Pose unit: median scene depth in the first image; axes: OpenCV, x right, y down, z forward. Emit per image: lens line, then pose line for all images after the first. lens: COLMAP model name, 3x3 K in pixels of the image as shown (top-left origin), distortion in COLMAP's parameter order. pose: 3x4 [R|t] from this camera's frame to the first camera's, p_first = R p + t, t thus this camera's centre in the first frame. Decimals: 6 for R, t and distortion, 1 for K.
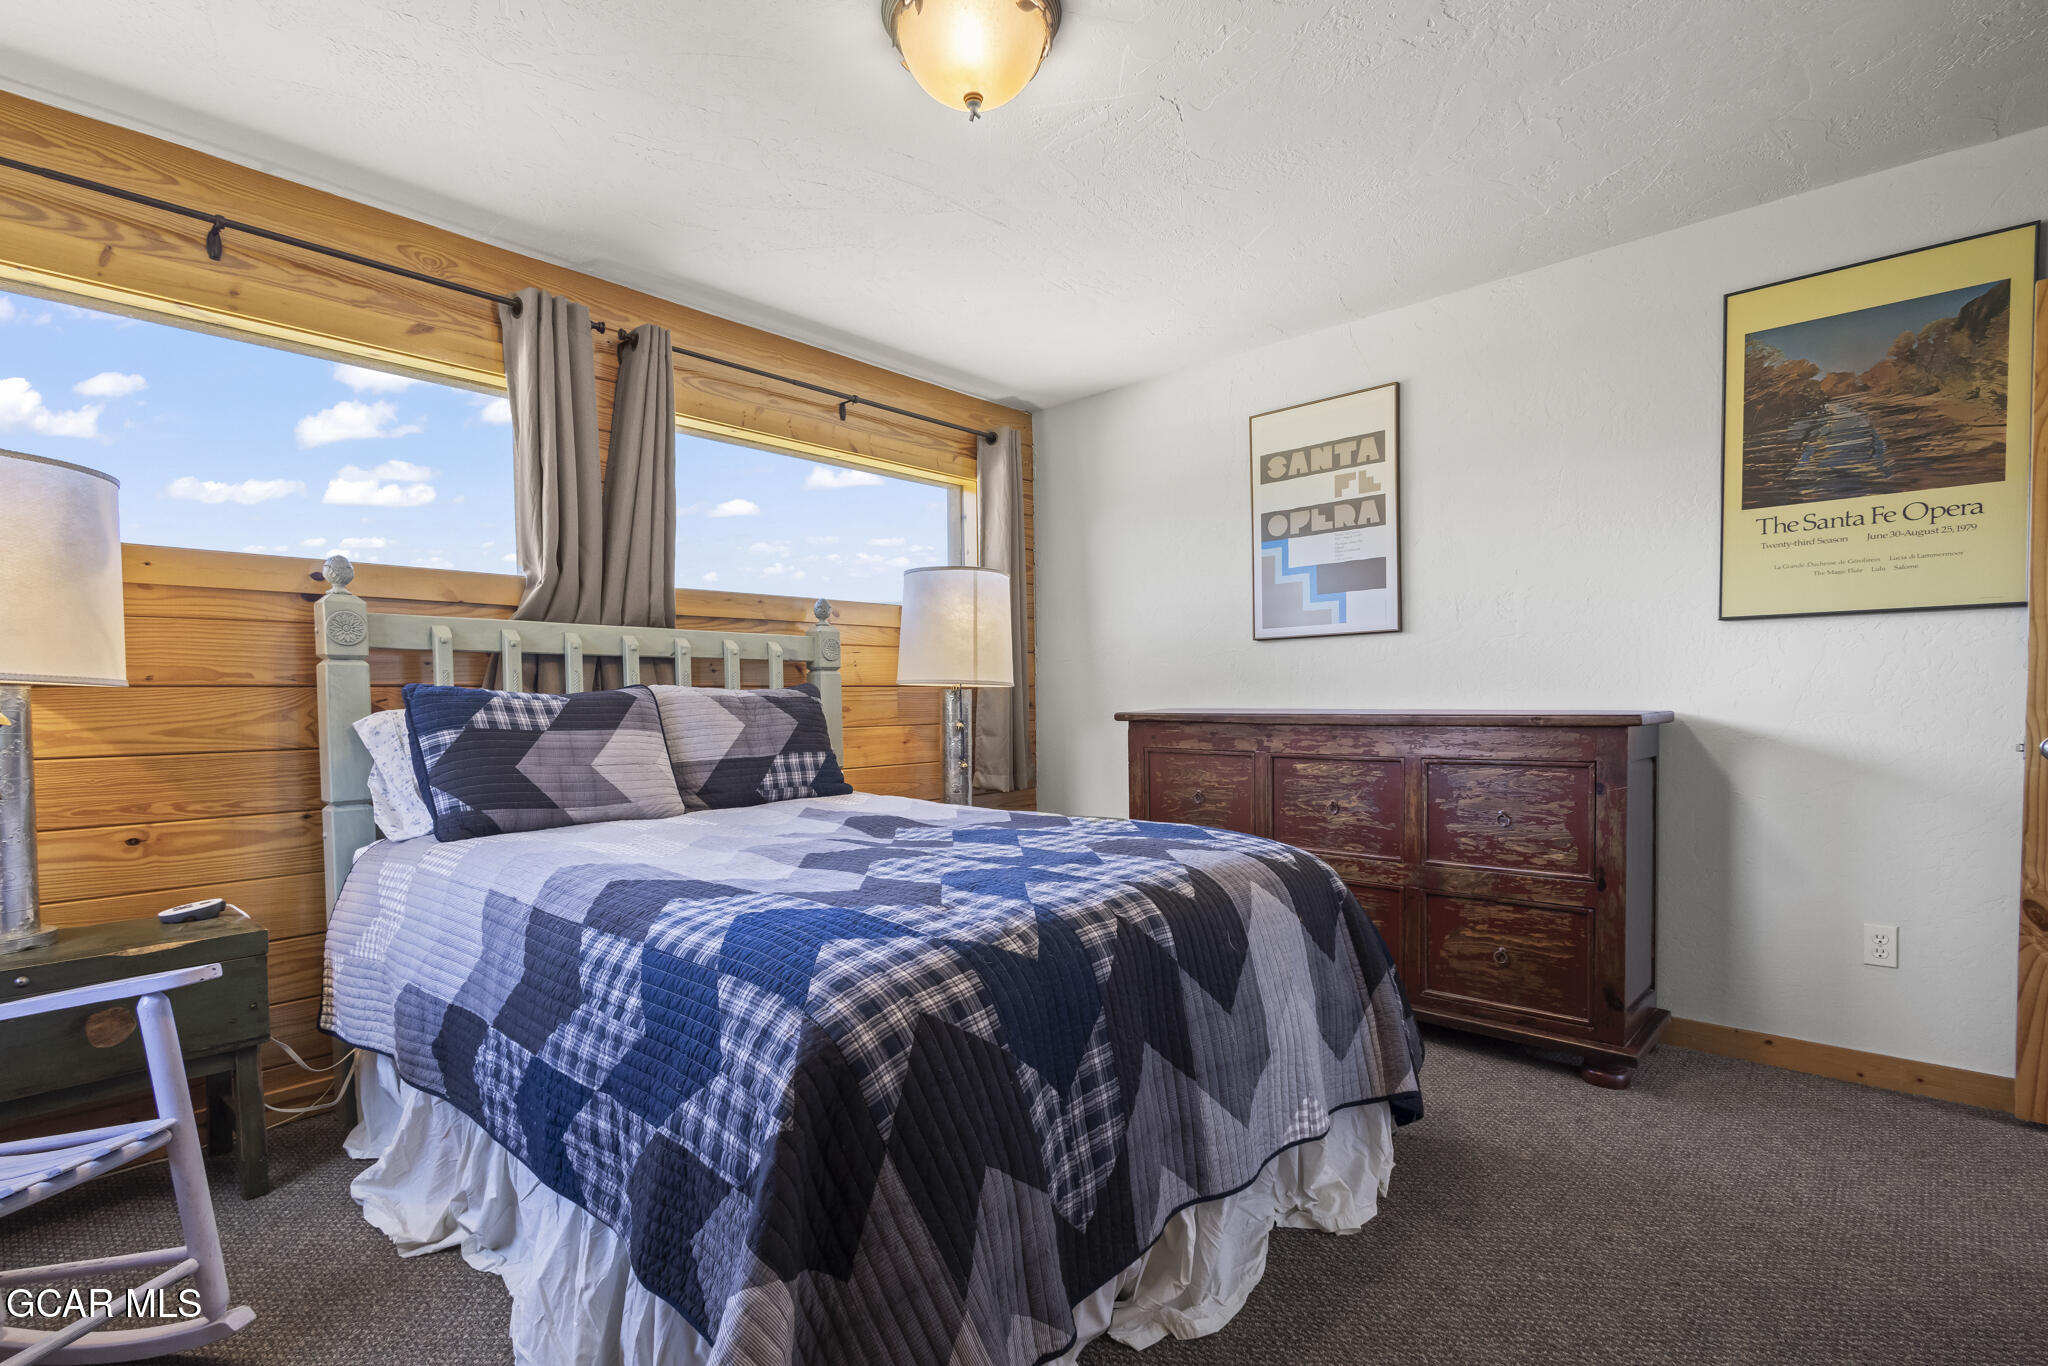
lens RADIAL K [[974.5, 0, 1023.1], [0, 974.5, 754.3], [0, 0, 1]] dist [0.005482, 0.000044]
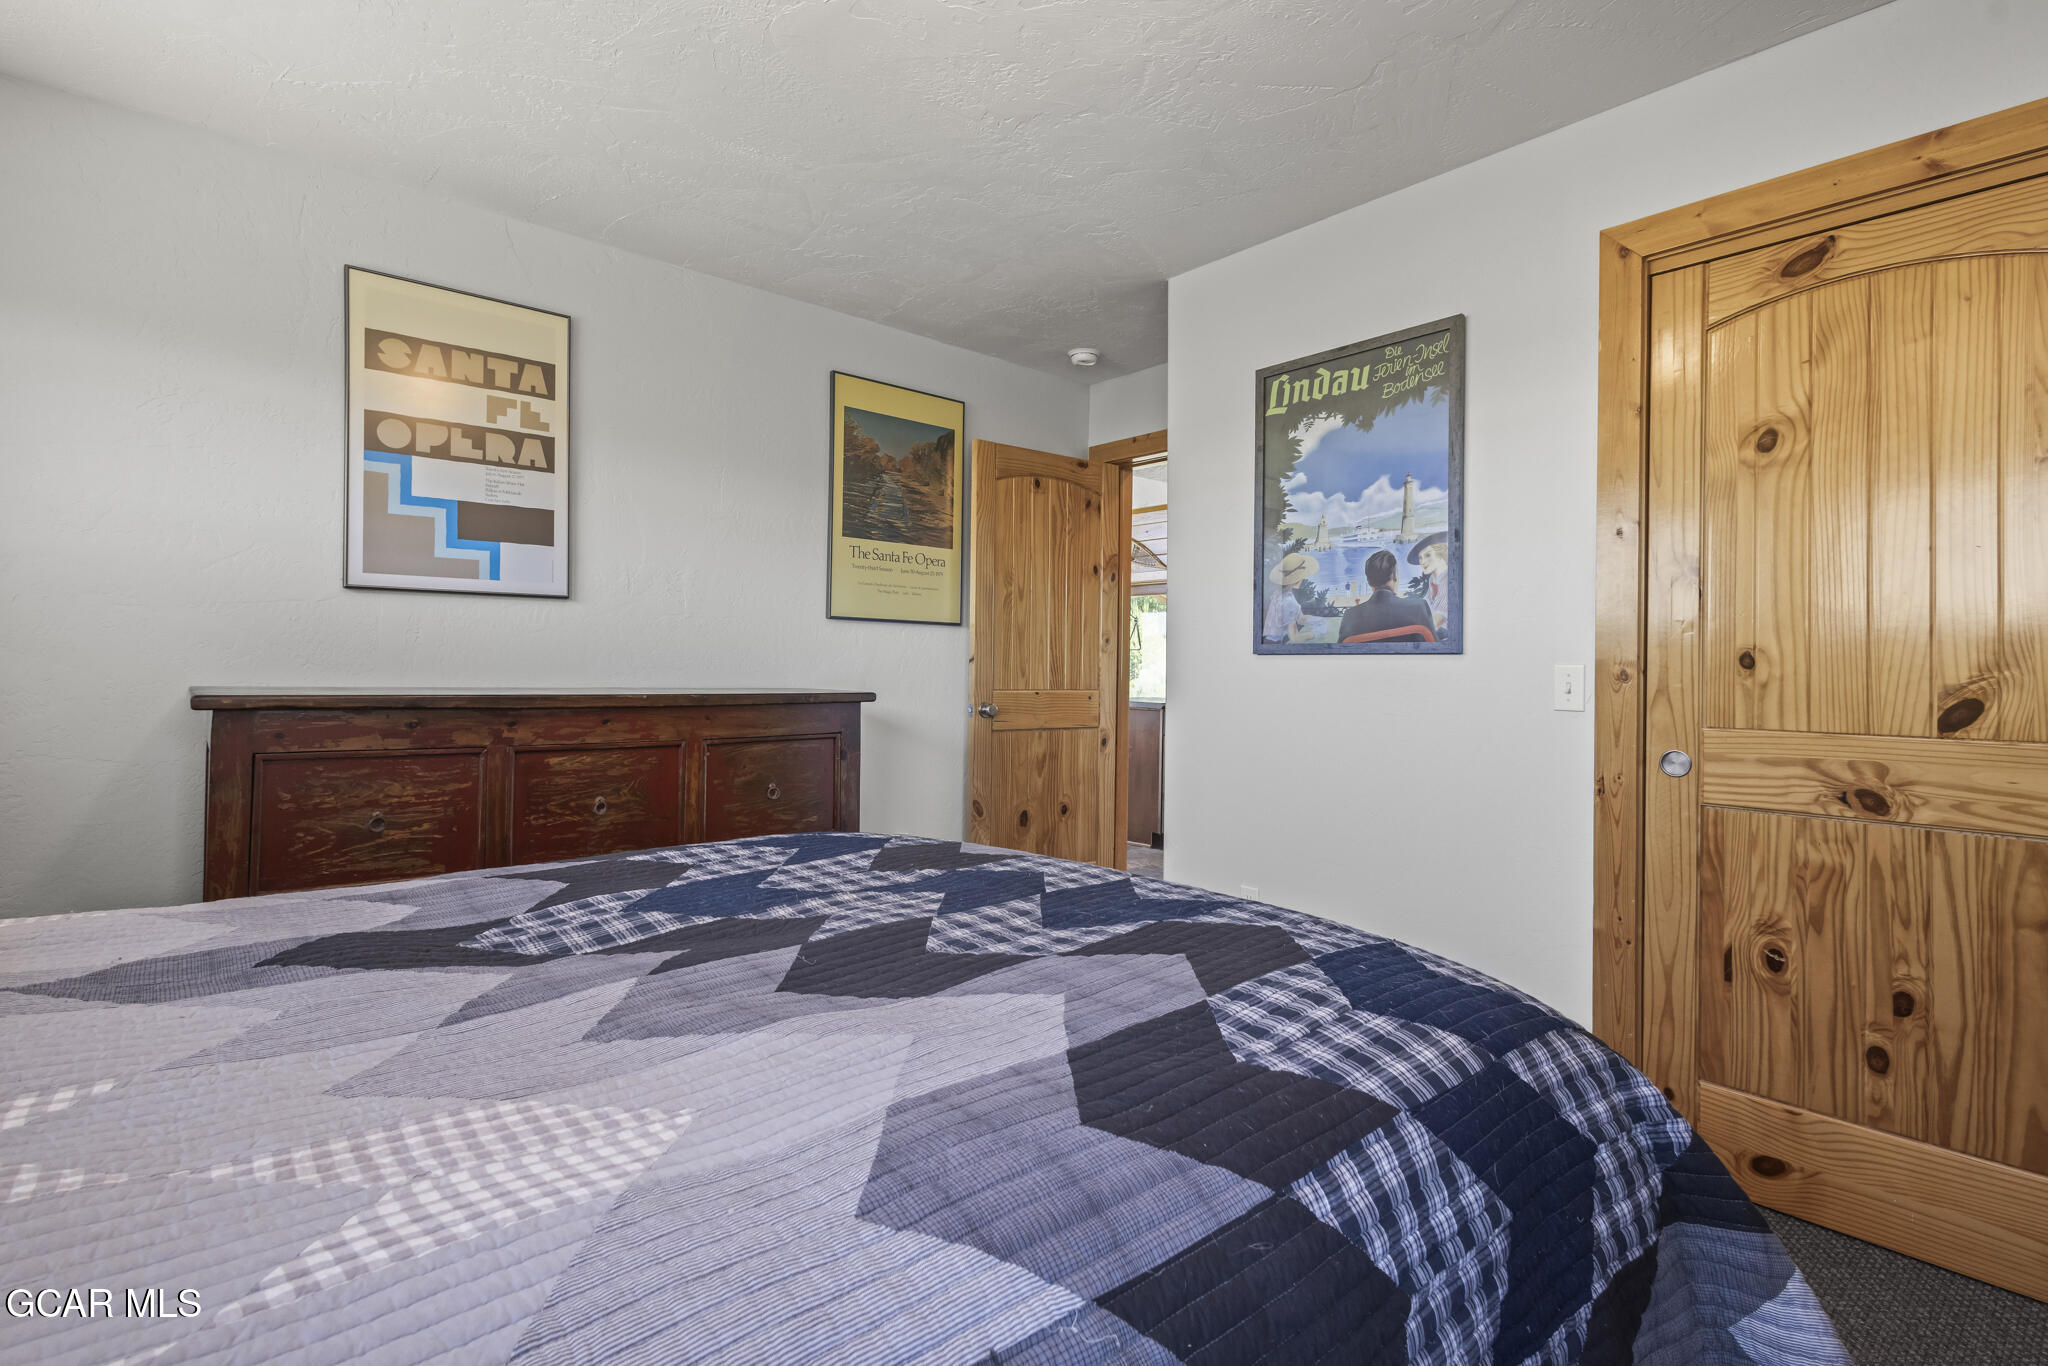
lens RADIAL K [[959.4, 0, 1036.0], [0, 959.4, 673.2], [0, 0, 1]] dist [0.009162, 0.000196]
pose [[0.111783, 0.009974, 0.993683, -0.449340], [0.041913, 0.999012, -0.014742, -0.030687], [-0.992848, 0.043297, 0.111255, 0.521971]]
